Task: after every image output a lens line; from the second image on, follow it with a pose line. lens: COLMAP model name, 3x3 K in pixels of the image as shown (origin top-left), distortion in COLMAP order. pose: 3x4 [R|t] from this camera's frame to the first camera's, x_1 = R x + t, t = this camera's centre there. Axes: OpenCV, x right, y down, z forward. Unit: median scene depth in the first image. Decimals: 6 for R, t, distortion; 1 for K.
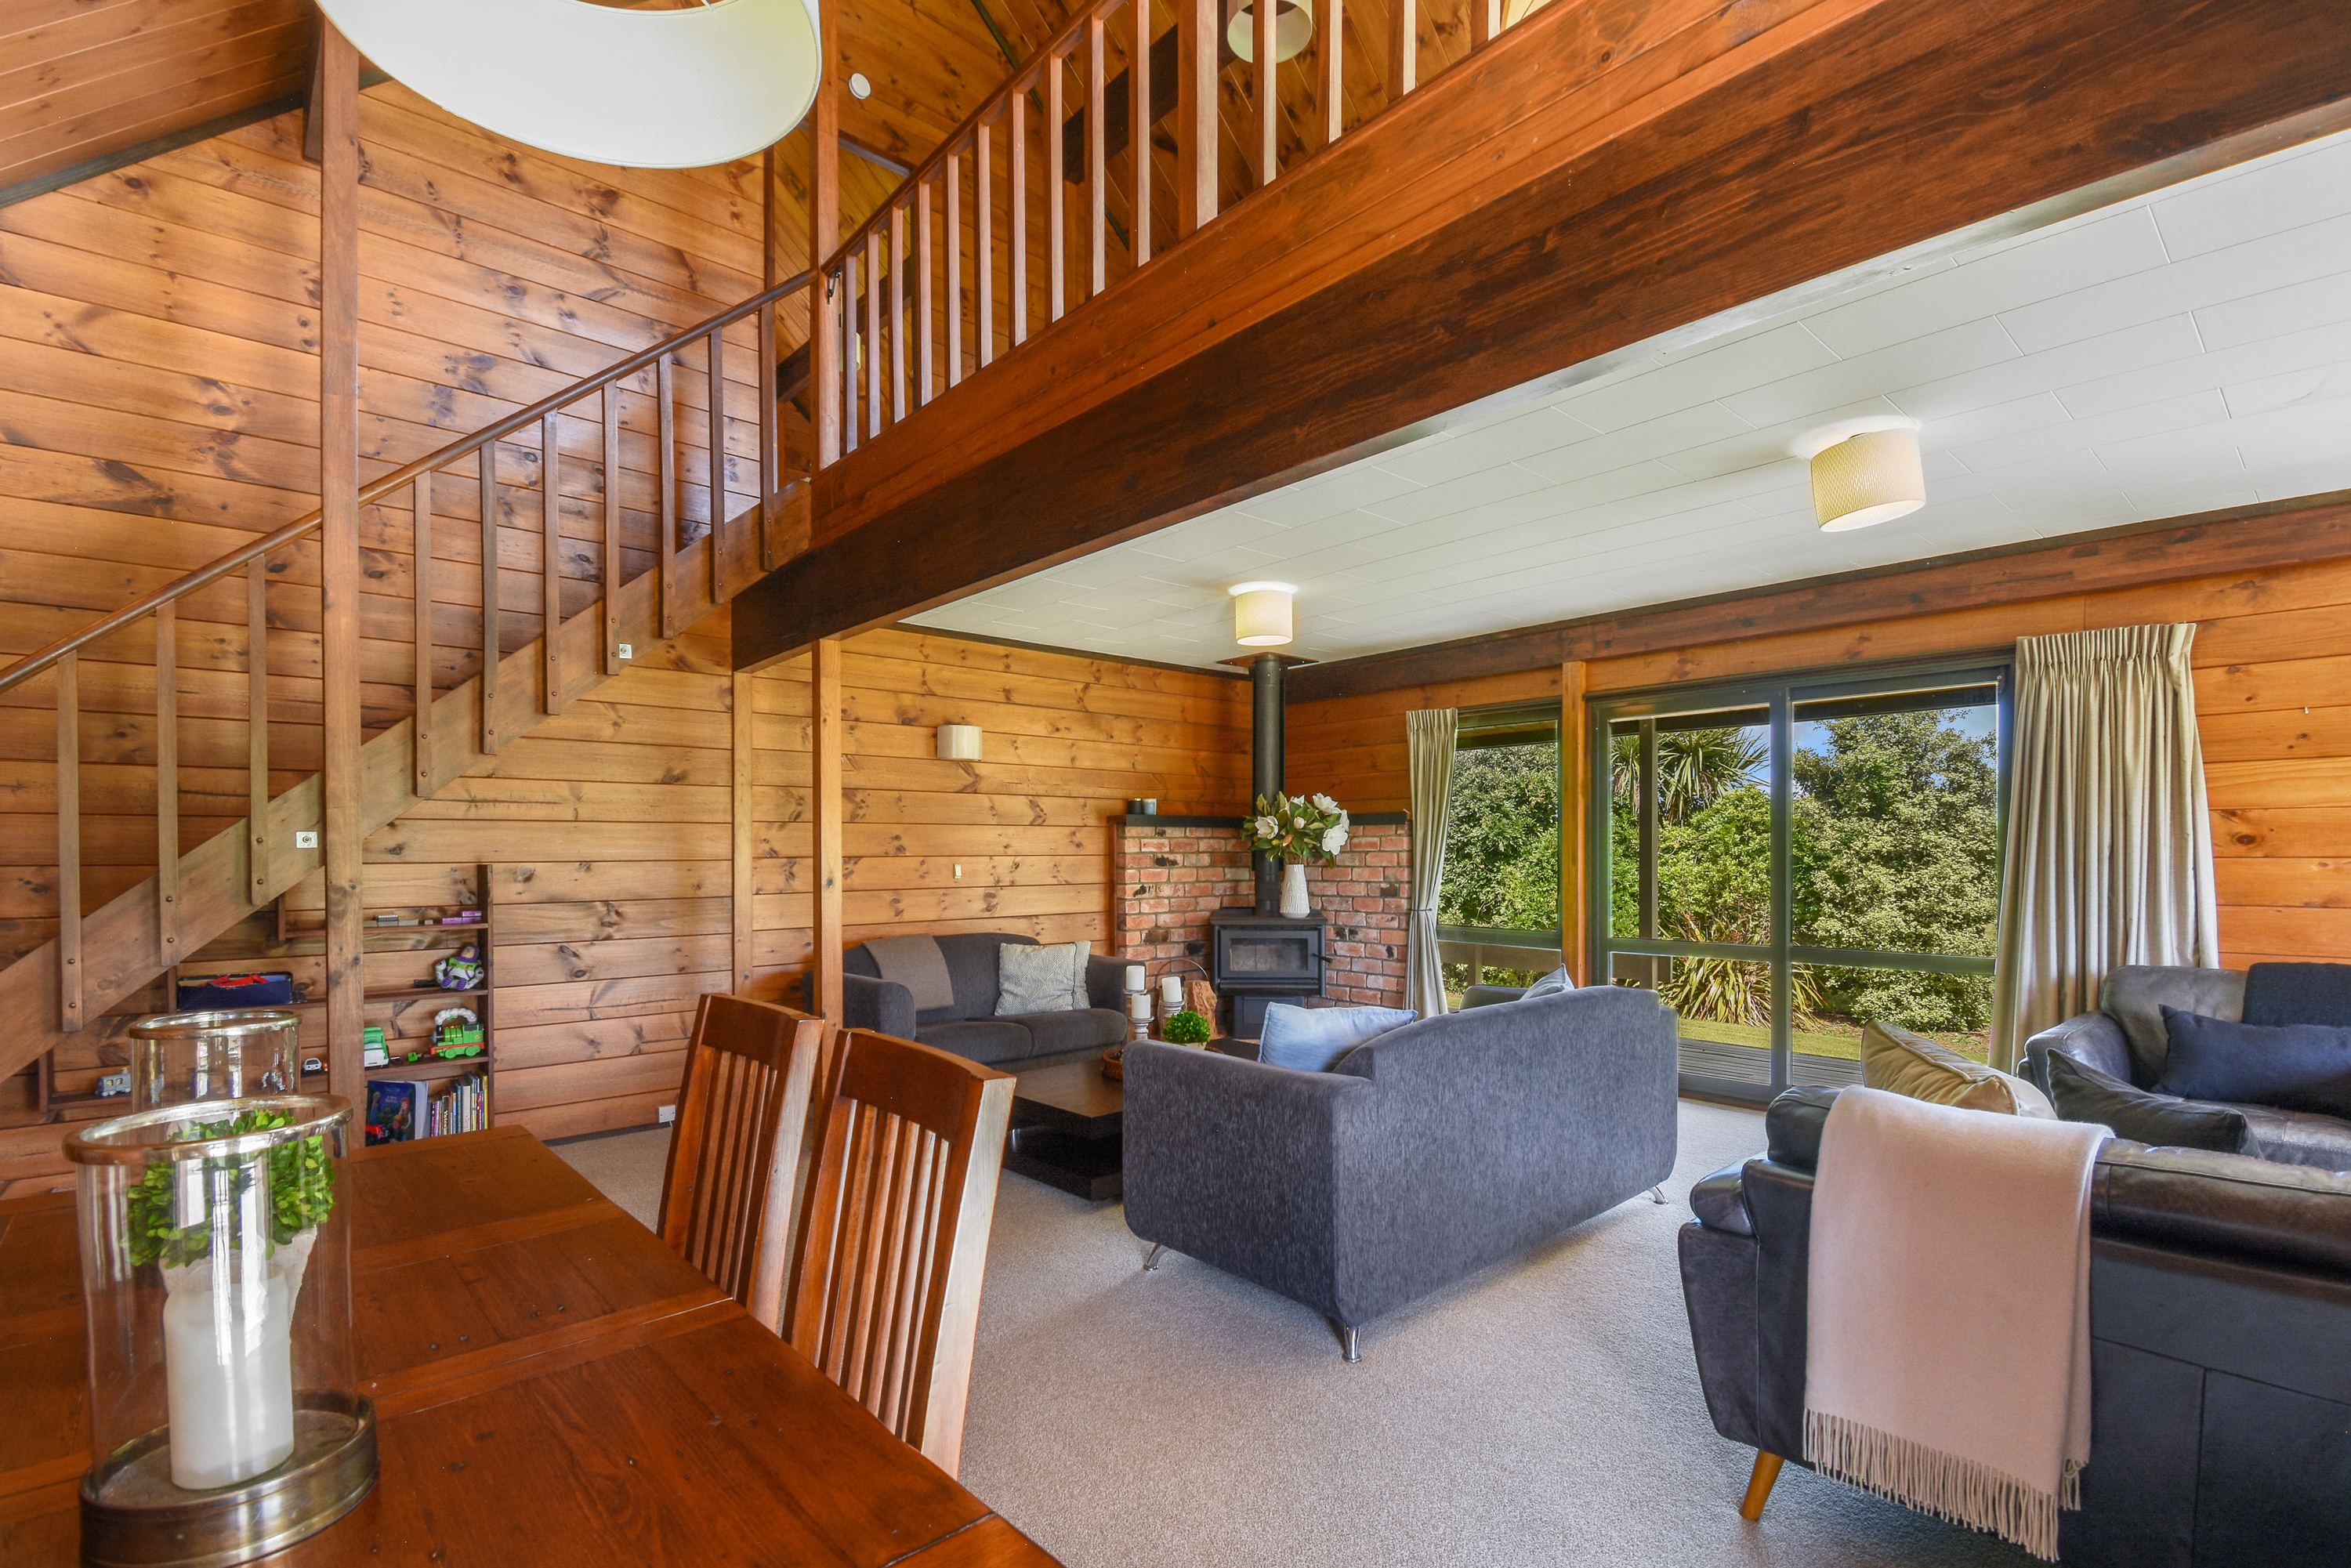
lens RADIAL K [[1064.8, 0, 1174.2], [0, 1064.8, 863.3], [0, 0, 1]] dist [0.001130, 0.000011]
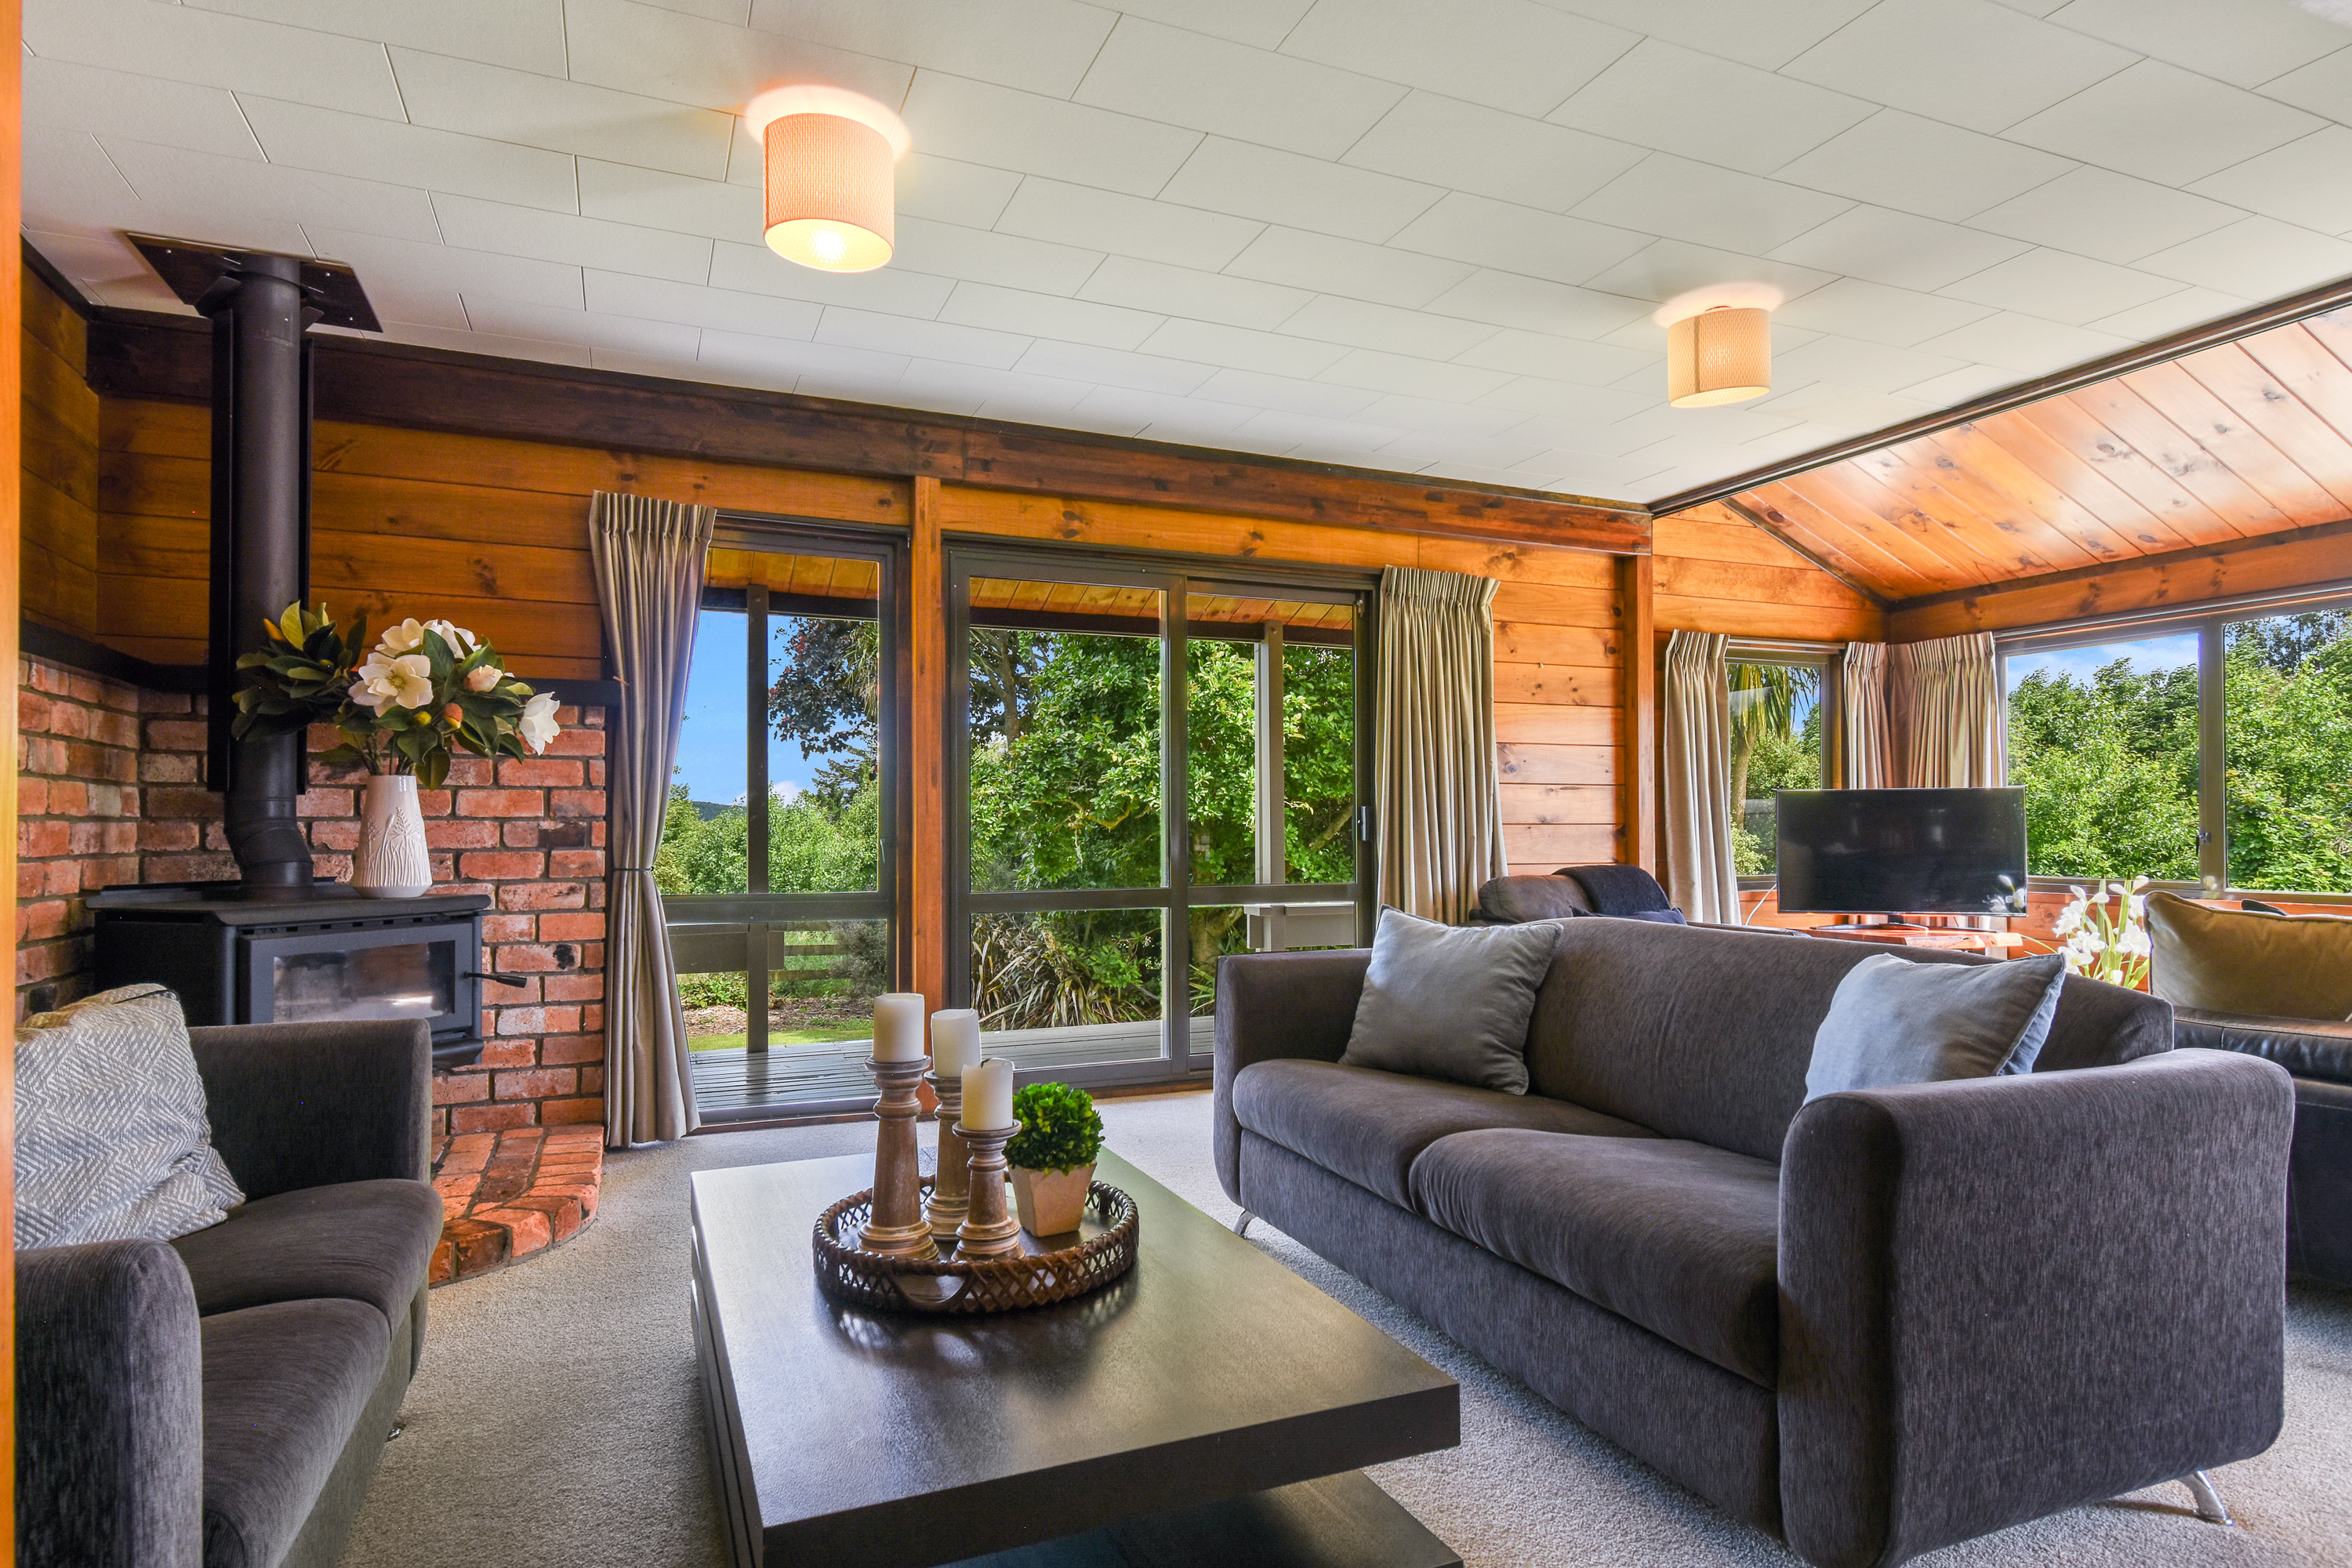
lens RADIAL K [[1273.3, 0, 1169.8], [0, 1273.3, 806.1], [0, 0, 1]] dist [0.006019, -0.000173]
pose [[0.326749, 0.019524, 0.944909, -0.317303], [0.011232, 0.999636, -0.024539, 0.034500], [-0.945044, 0.018631, 0.326411, 0.606394]]
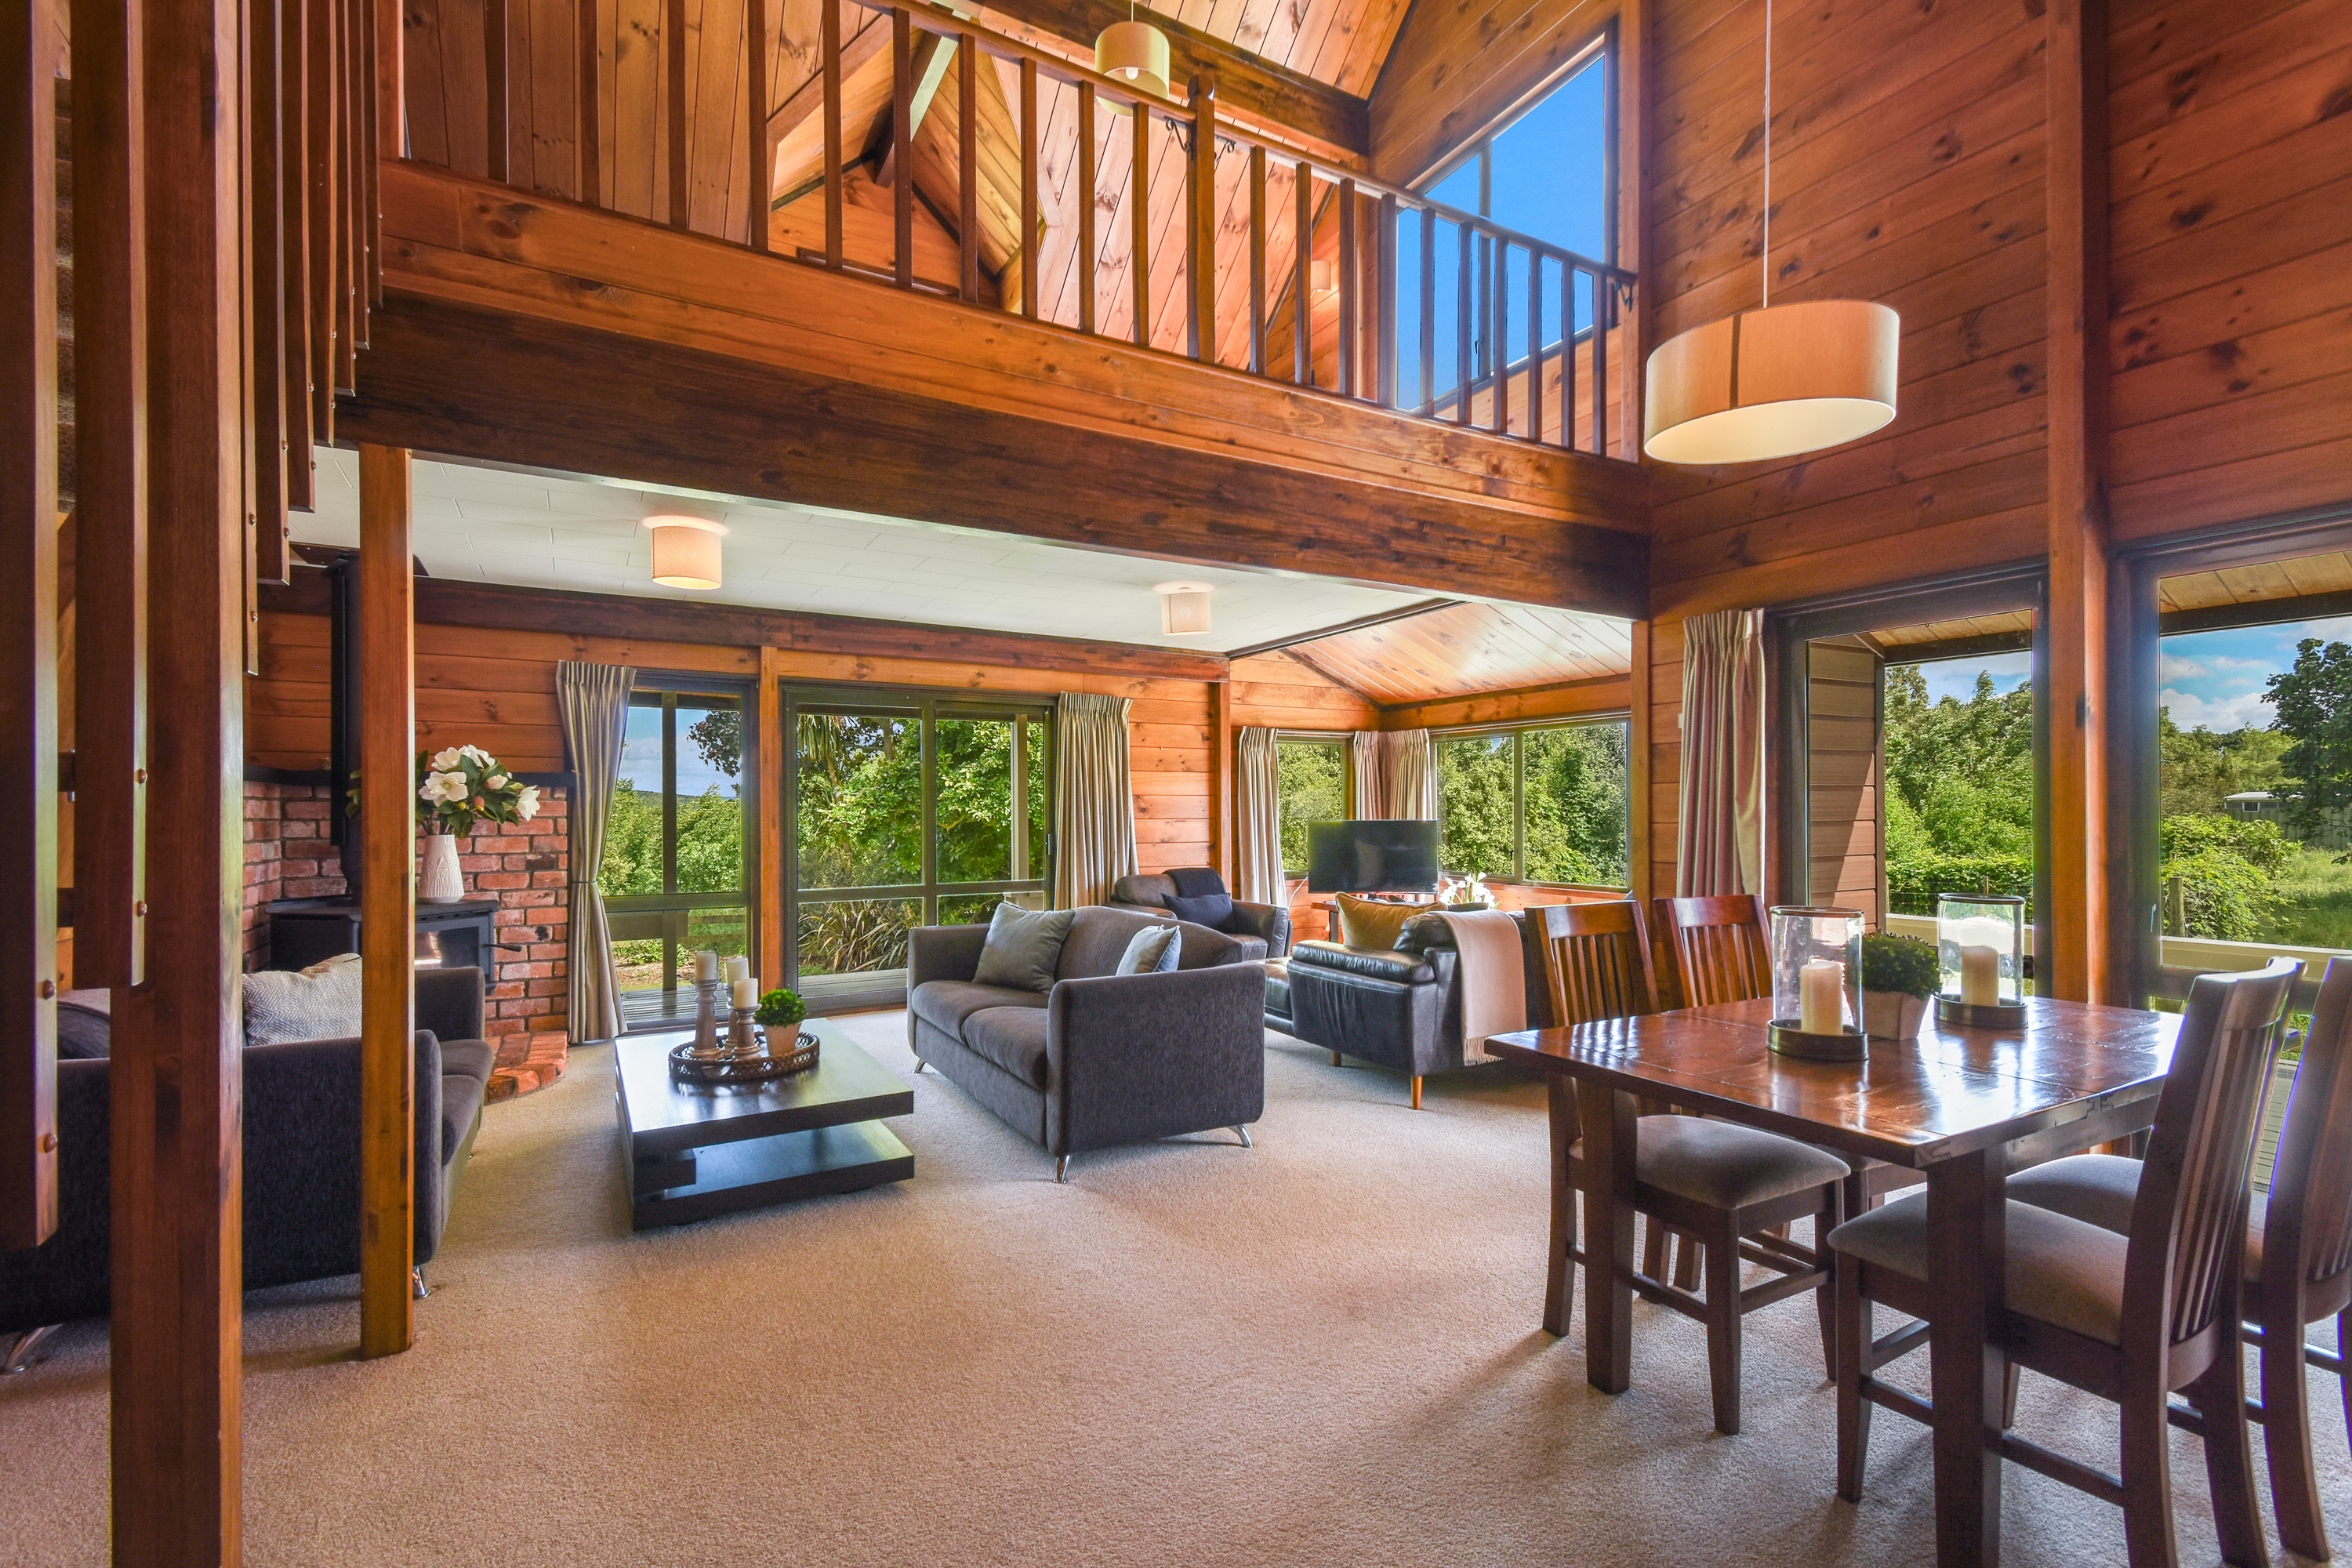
lens RADIAL K [[1030.7, 0, 1180.7], [0, 1030.7, 804.1], [0, 0, 1]] dist [0.018421, -0.010319]
pose [[0.206947, 0.010368, 0.978297, -0.595142], [0.014044, 0.999809, -0.013567, -0.003978], [-0.978251, 0.016547, 0.206762, 0.357839]]
